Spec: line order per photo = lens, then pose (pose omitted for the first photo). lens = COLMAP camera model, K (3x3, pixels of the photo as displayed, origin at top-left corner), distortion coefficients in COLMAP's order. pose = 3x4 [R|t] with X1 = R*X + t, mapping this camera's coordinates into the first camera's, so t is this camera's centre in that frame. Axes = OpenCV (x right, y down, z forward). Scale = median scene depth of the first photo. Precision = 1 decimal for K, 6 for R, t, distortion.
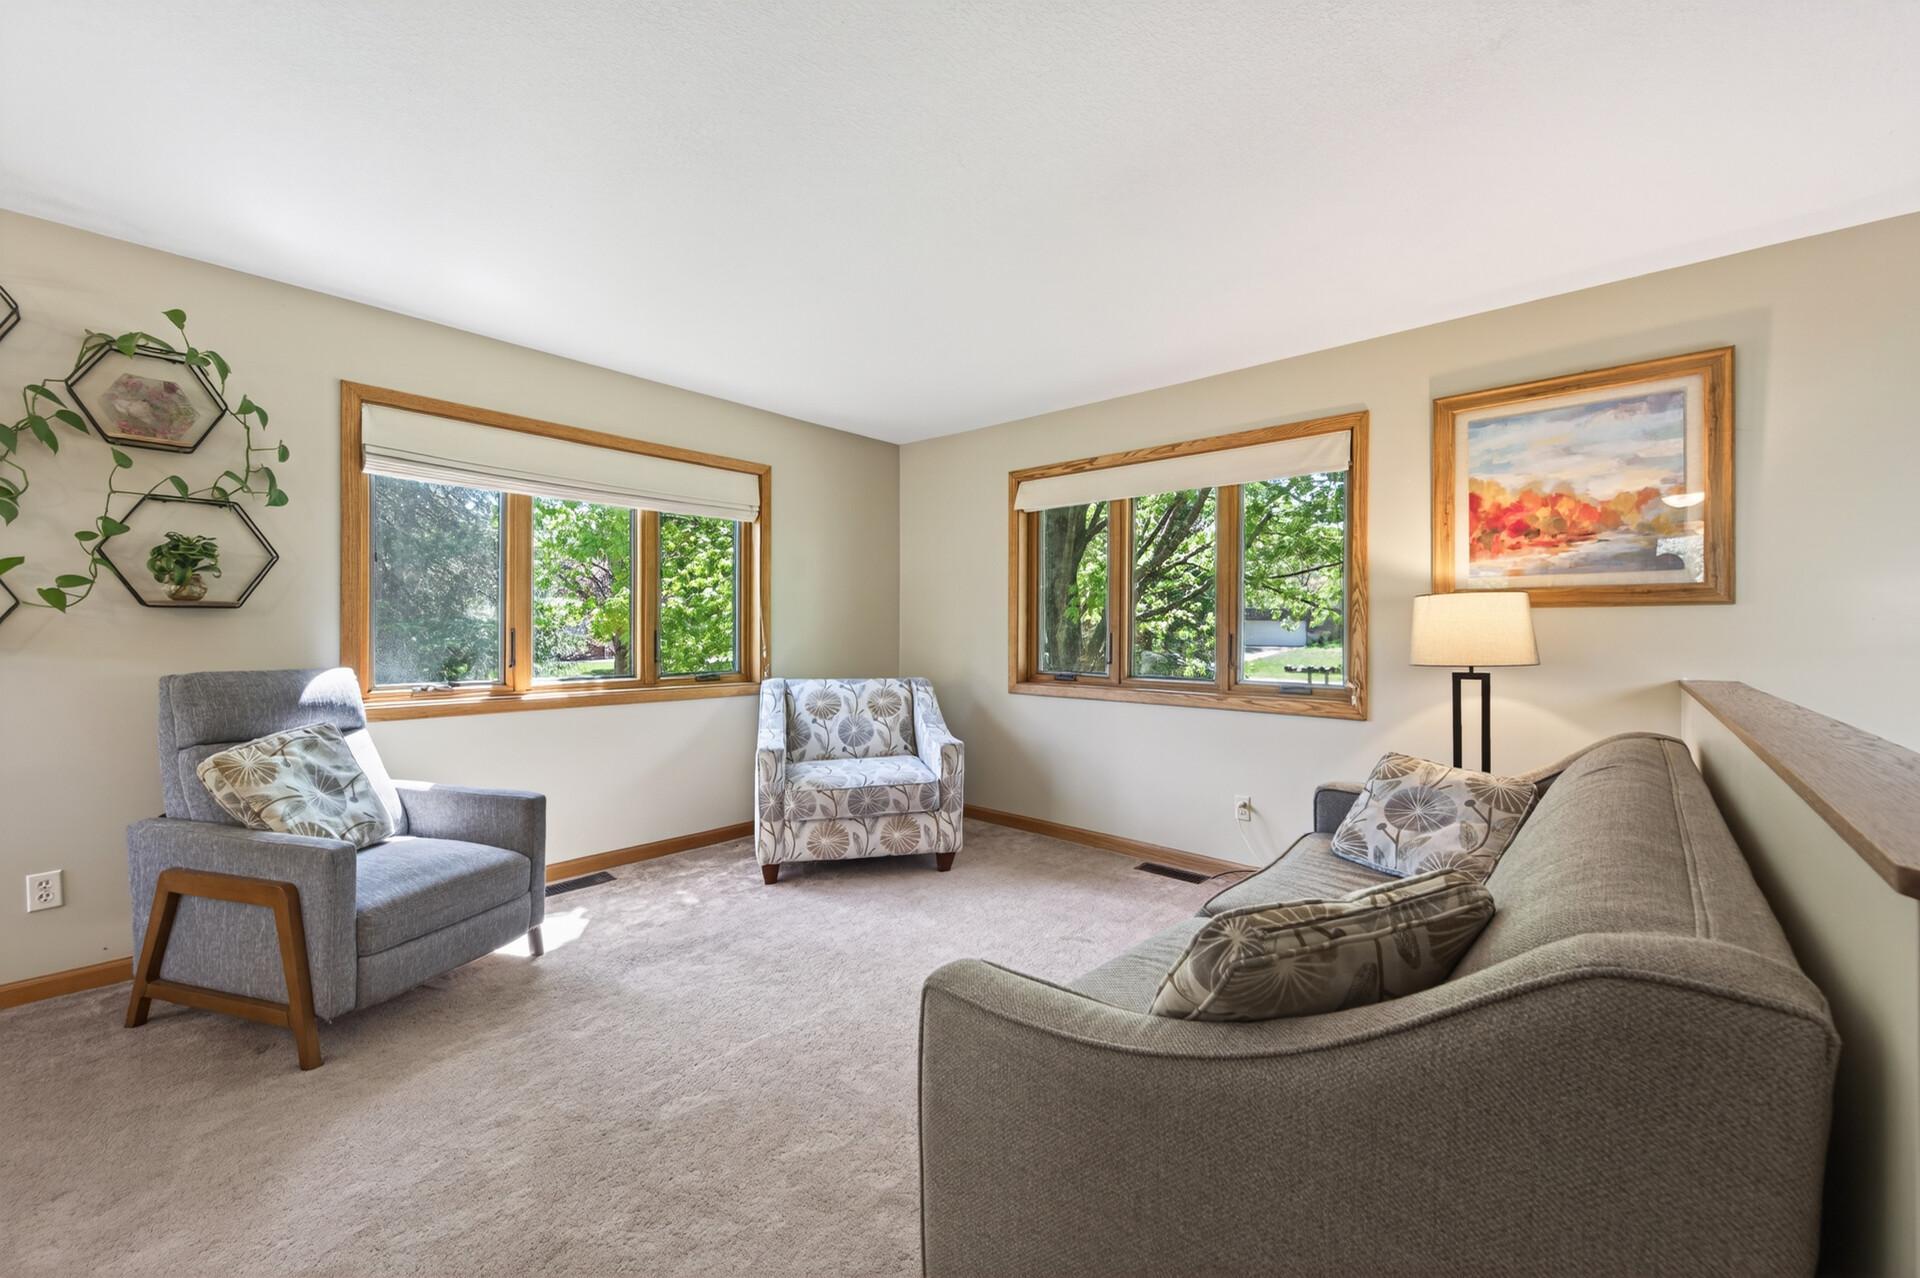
lens RADIAL K [[746.4, 0, 955.4], [0, 746.4, 636.7], [0, 0, 1]] dist [-0.000675, 0.000061]
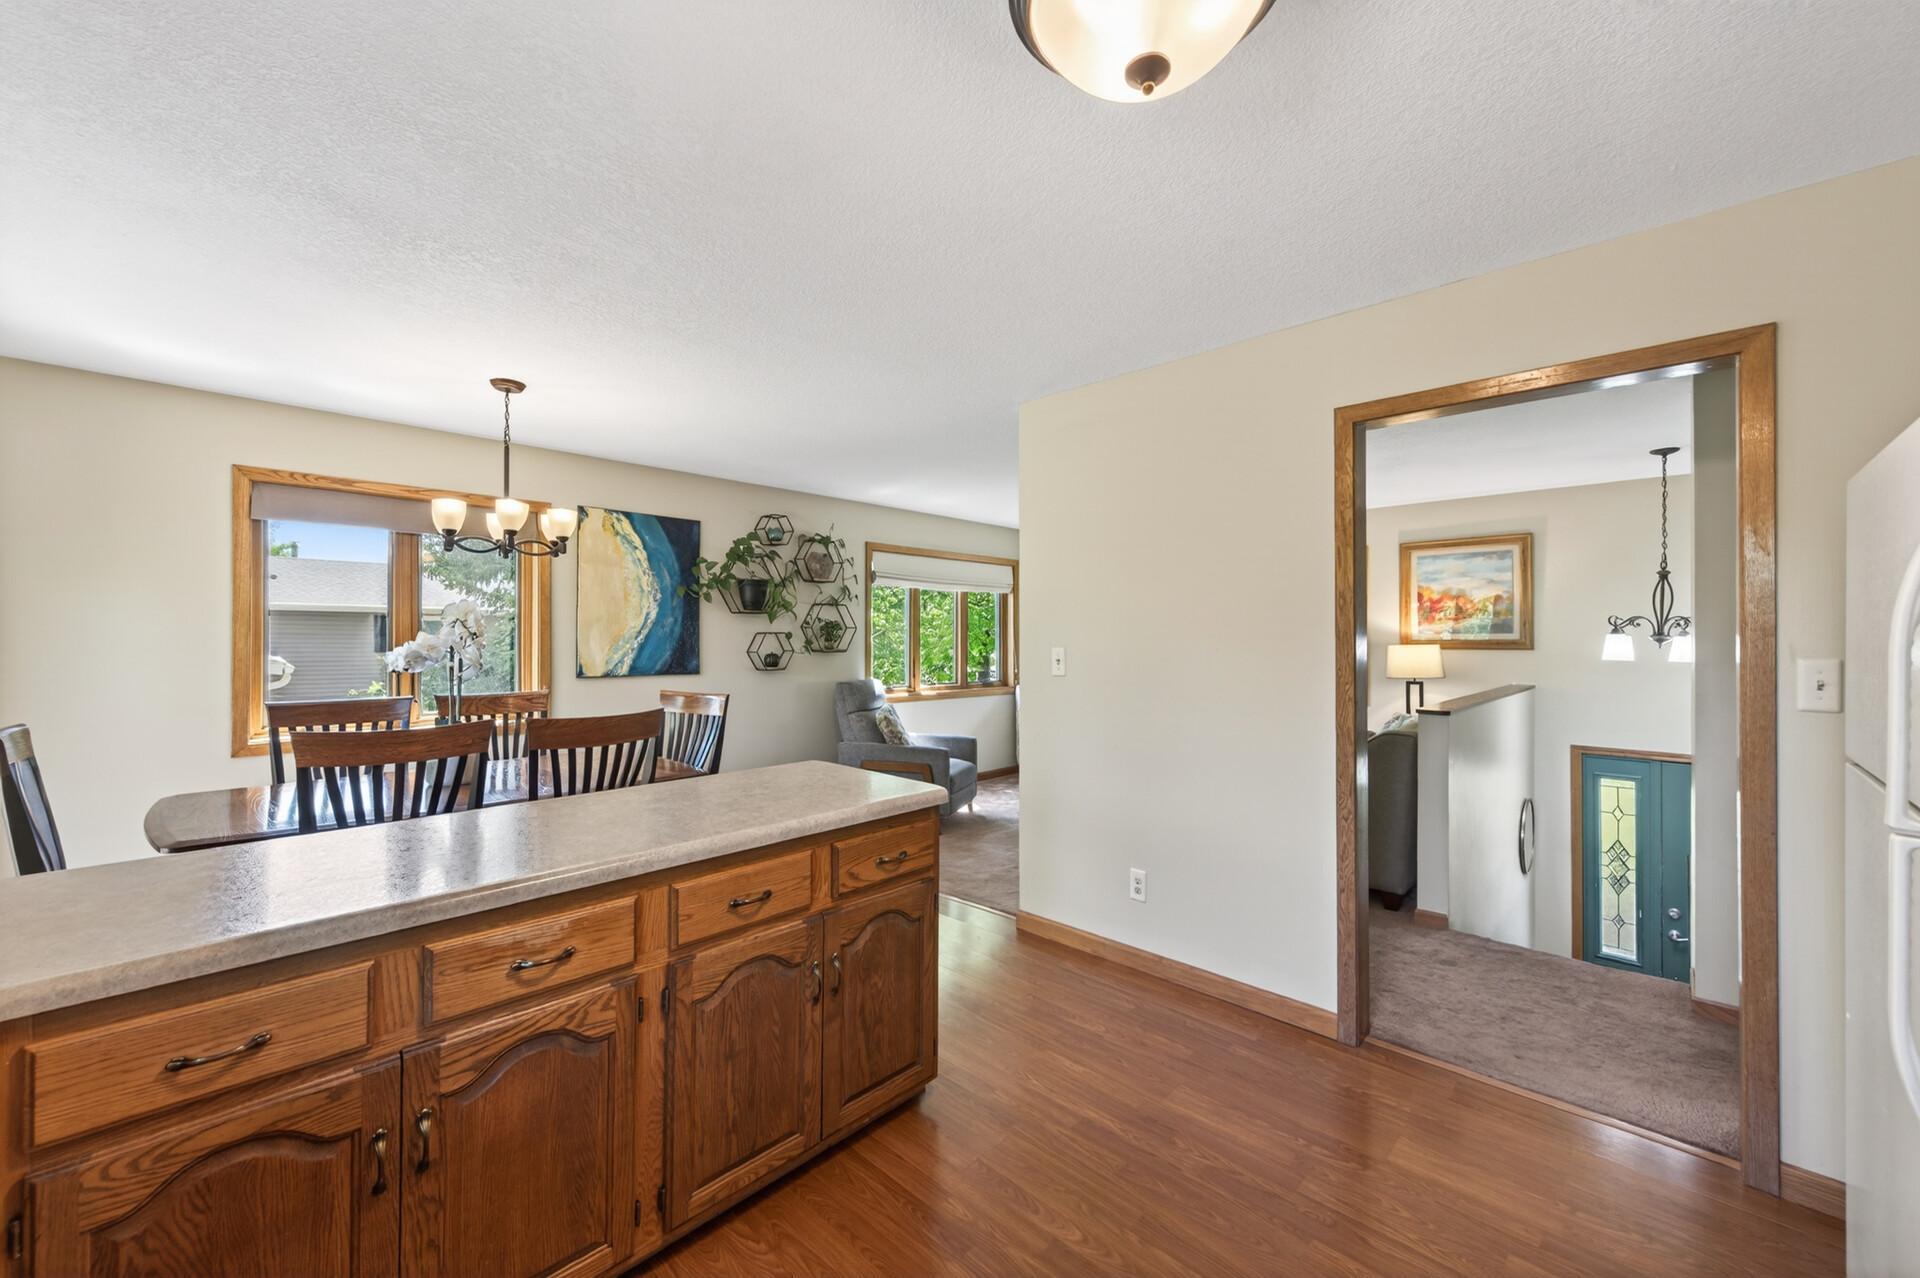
lens RADIAL K [[746.4, 0, 963.9], [0, 746.4, 641.9], [0, 0, 1]] dist [-0.000675, 0.000061]
pose [[0.999534, -0.002356, -0.030429, -0.514234], [0.002198, 0.999984, -0.005210, -0.054003], [0.030440, 0.005140, 0.999523, -1.136058]]
